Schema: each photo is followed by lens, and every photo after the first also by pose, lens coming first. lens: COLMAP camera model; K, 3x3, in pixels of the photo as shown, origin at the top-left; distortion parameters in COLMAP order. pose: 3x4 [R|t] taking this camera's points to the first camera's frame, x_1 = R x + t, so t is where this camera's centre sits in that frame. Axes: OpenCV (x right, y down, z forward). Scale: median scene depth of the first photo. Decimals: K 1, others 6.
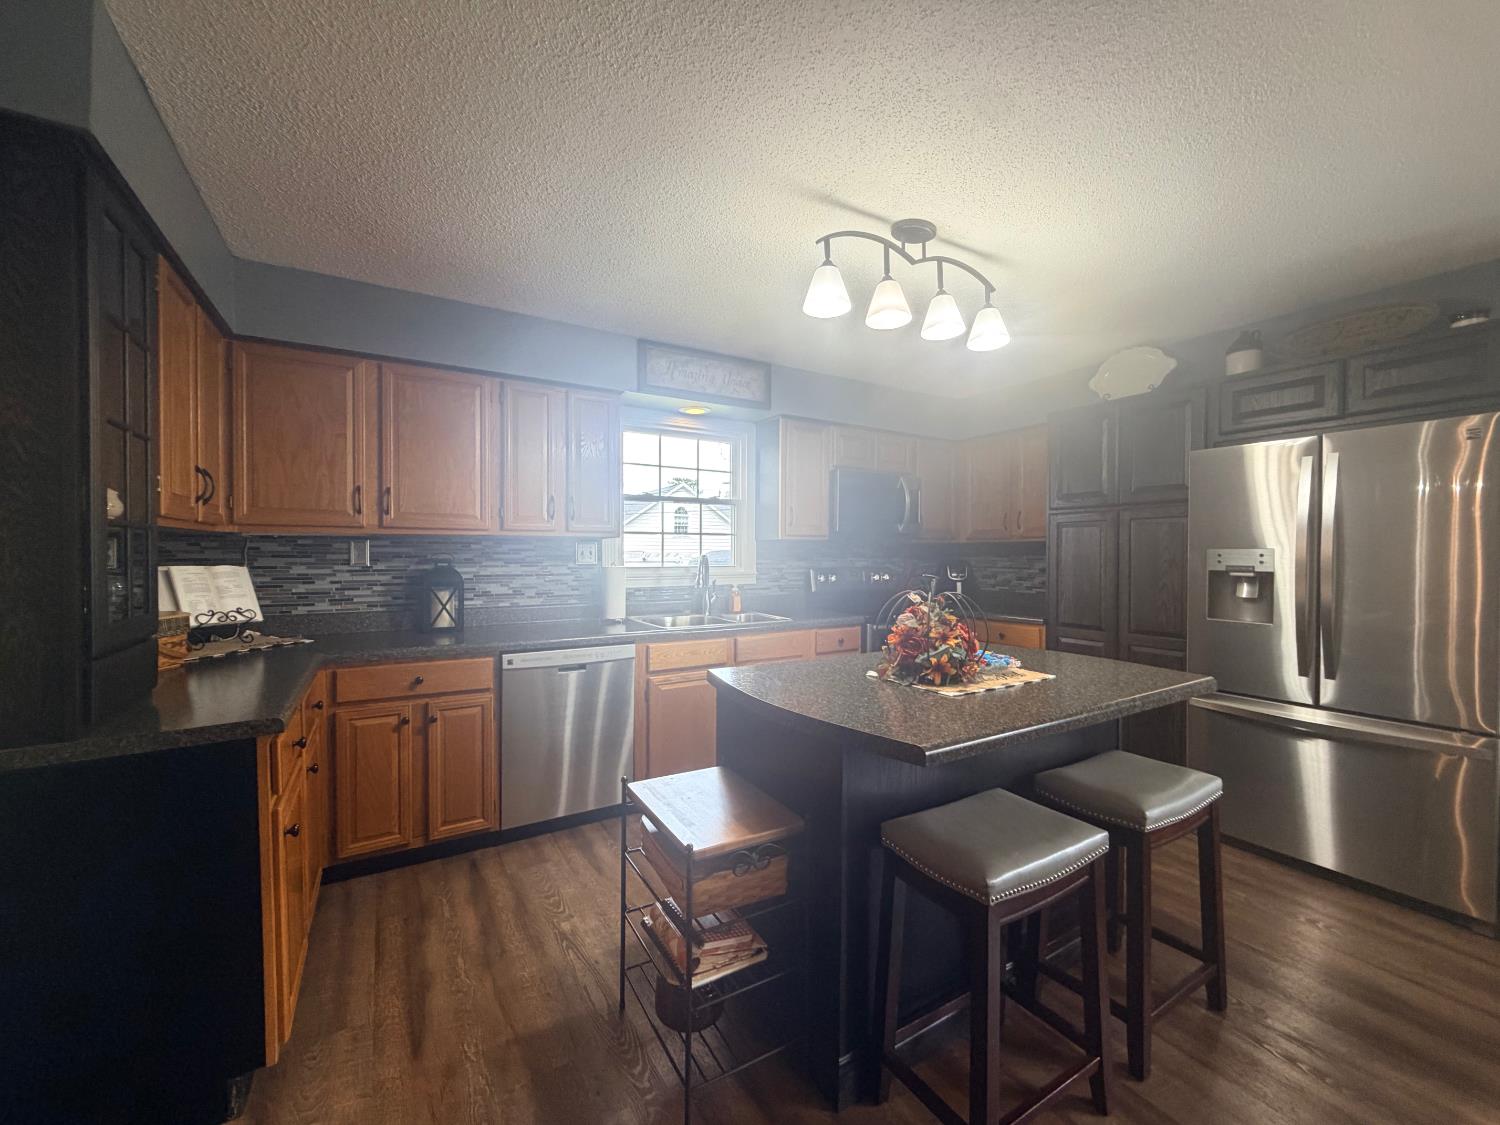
lens RADIAL K [[601.5, 0, 749.8], [0, 601.5, 559.4], [0, 0, 1]] dist [-0.001821, -0.000047]
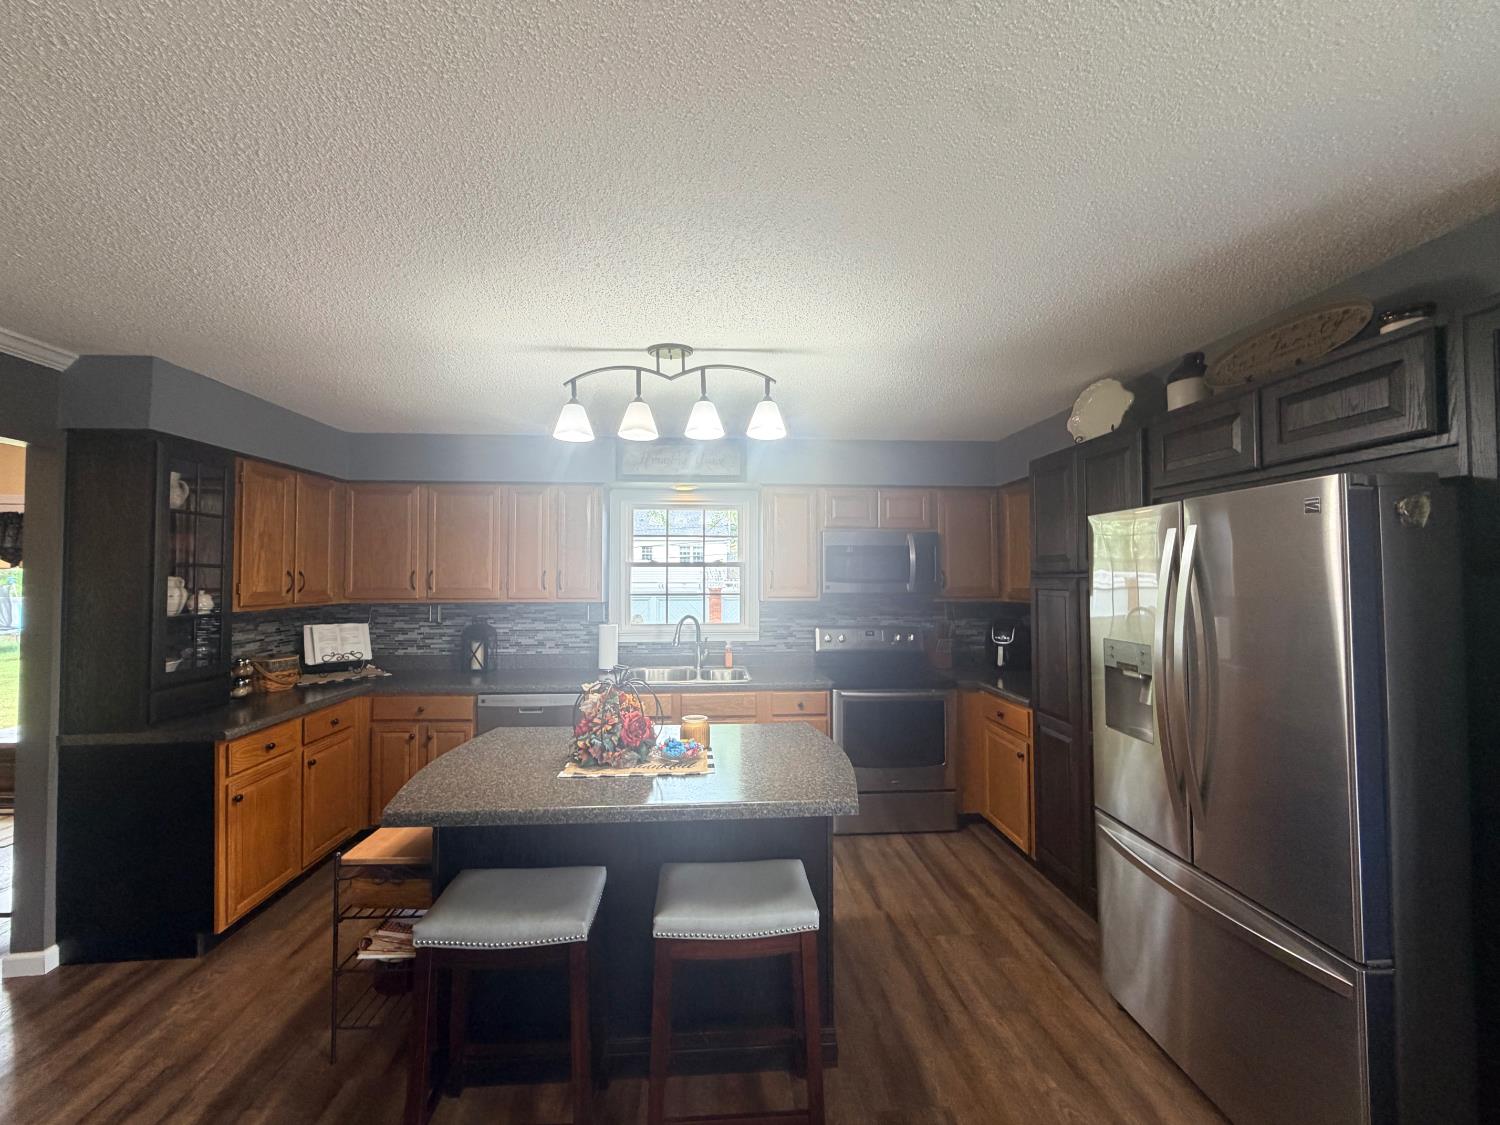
lens RADIAL K [[601.5, 0, 747.7], [0, 601.5, 560.9], [0, 0, 1]] dist [-0.001821, -0.000047]
pose [[0.886856, -0.014867, -0.461806, 0.711434], [-0.002409, 0.999320, -0.036799, -0.089219], [0.462039, 0.033748, 0.886217, 0.069545]]
